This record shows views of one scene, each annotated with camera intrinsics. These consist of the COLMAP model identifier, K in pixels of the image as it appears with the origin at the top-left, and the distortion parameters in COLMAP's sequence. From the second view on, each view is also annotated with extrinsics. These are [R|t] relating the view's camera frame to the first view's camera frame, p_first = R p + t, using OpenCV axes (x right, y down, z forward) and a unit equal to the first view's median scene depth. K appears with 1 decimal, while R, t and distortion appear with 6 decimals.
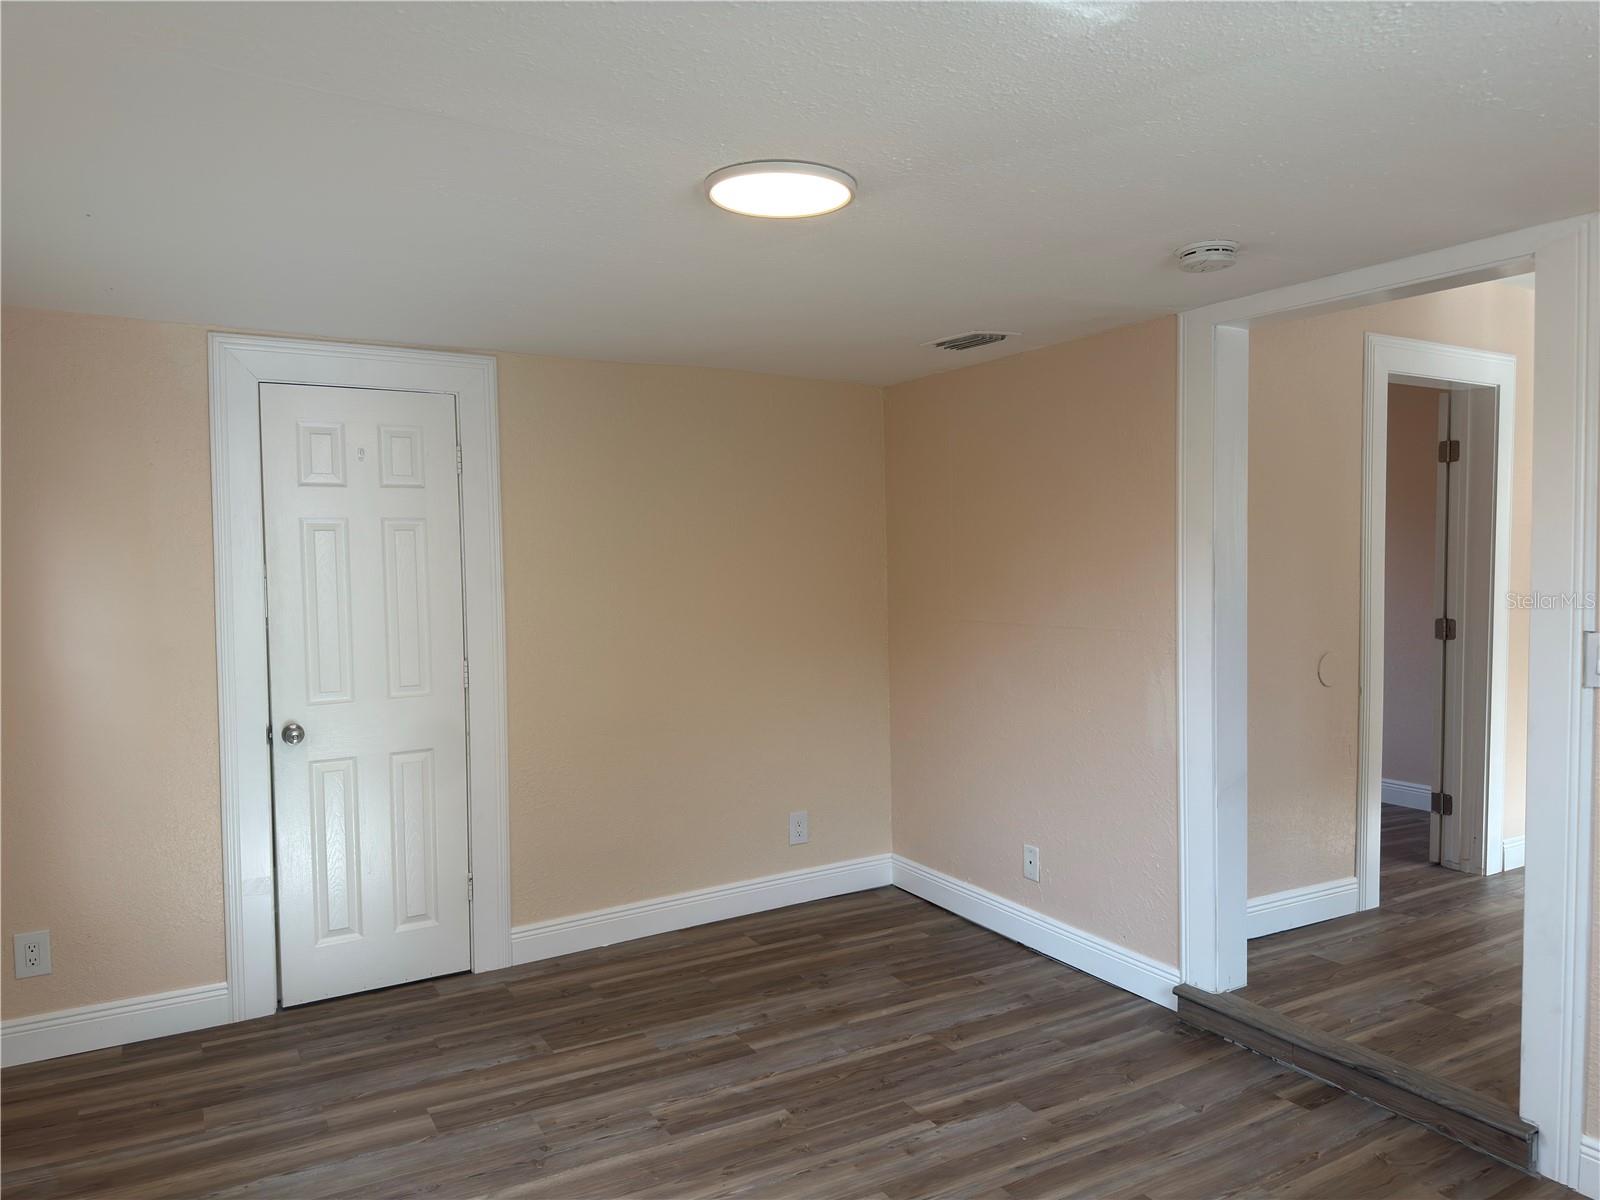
lens RADIAL K [[1128.1, 0, 805.2], [0, 1128.1, 601.0], [0, 0, 1]] dist [0.055767, -0.074558]
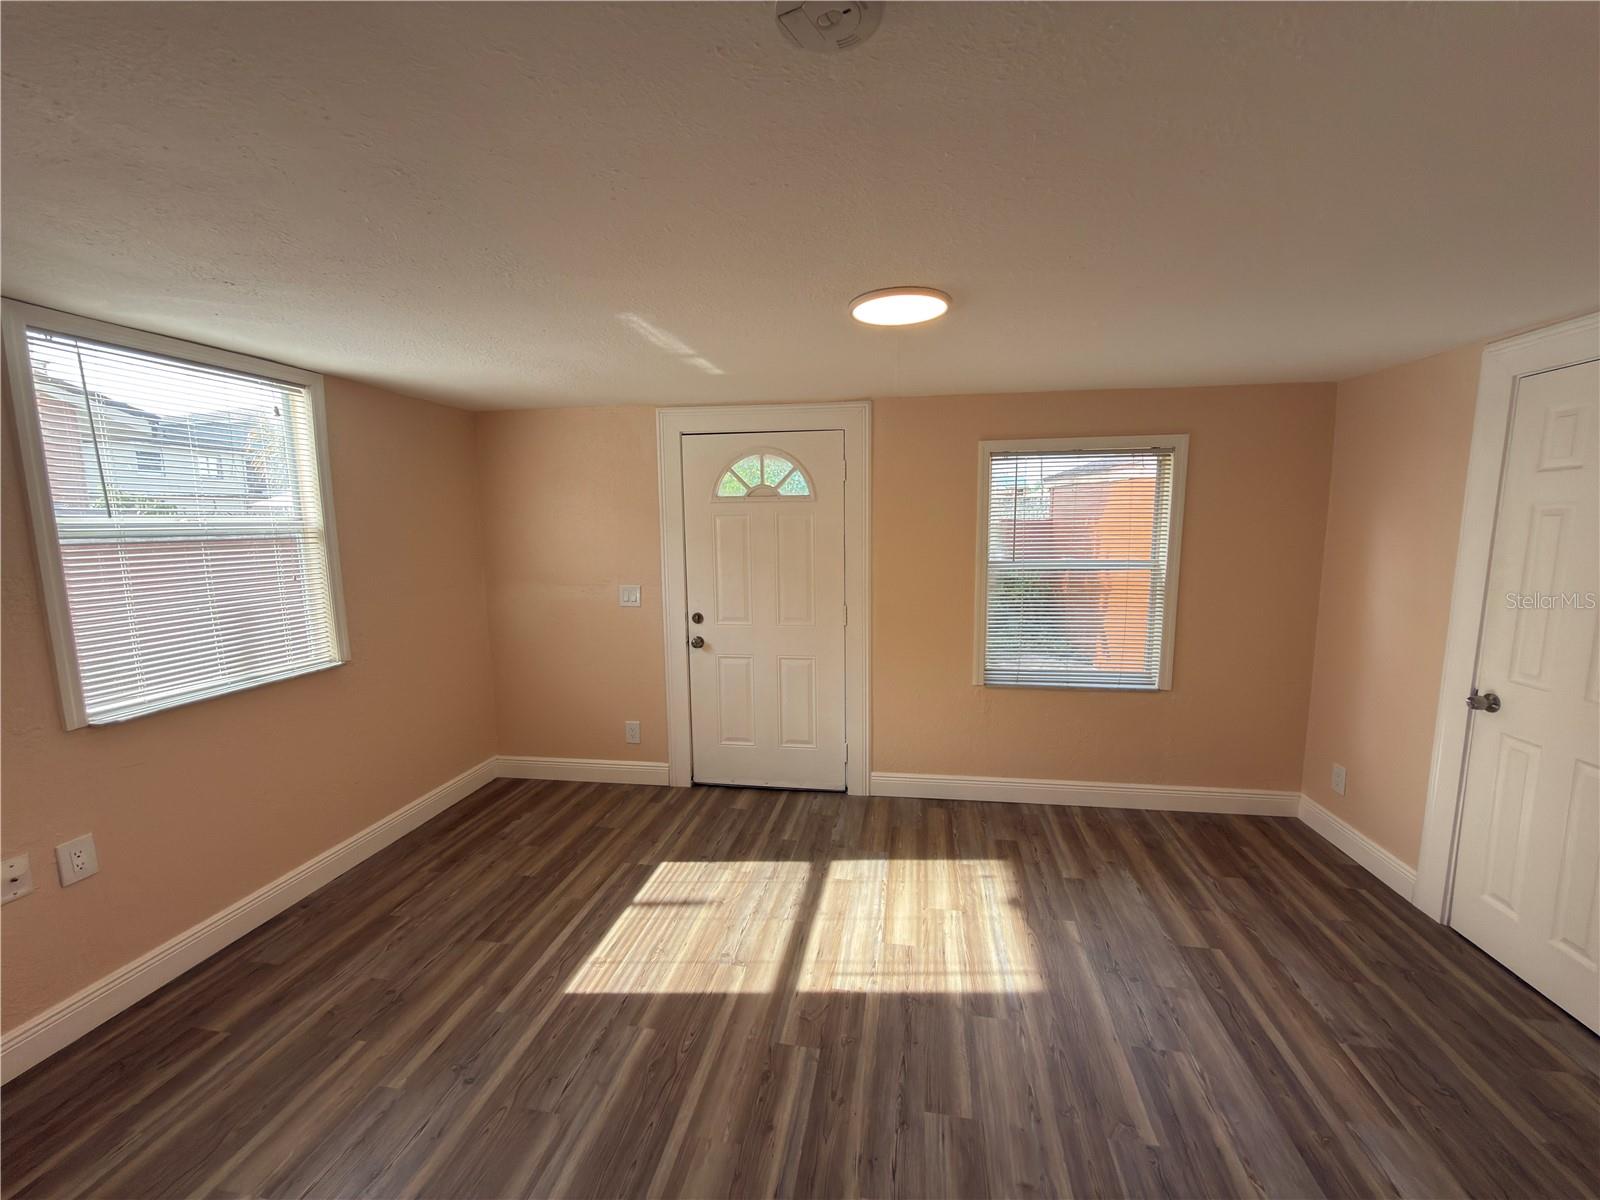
lens RADIAL K [[641.3, 0, 804.7], [0, 641.3, 598.2], [0, 0, 1]] dist [0.003123, -0.000537]
pose [[-0.628651, 0.114656, -0.769189, 0.475659], [-0.024953, 0.985589, 0.167307, -0.076003], [0.777287, 0.124371, -0.616731, 0.944999]]
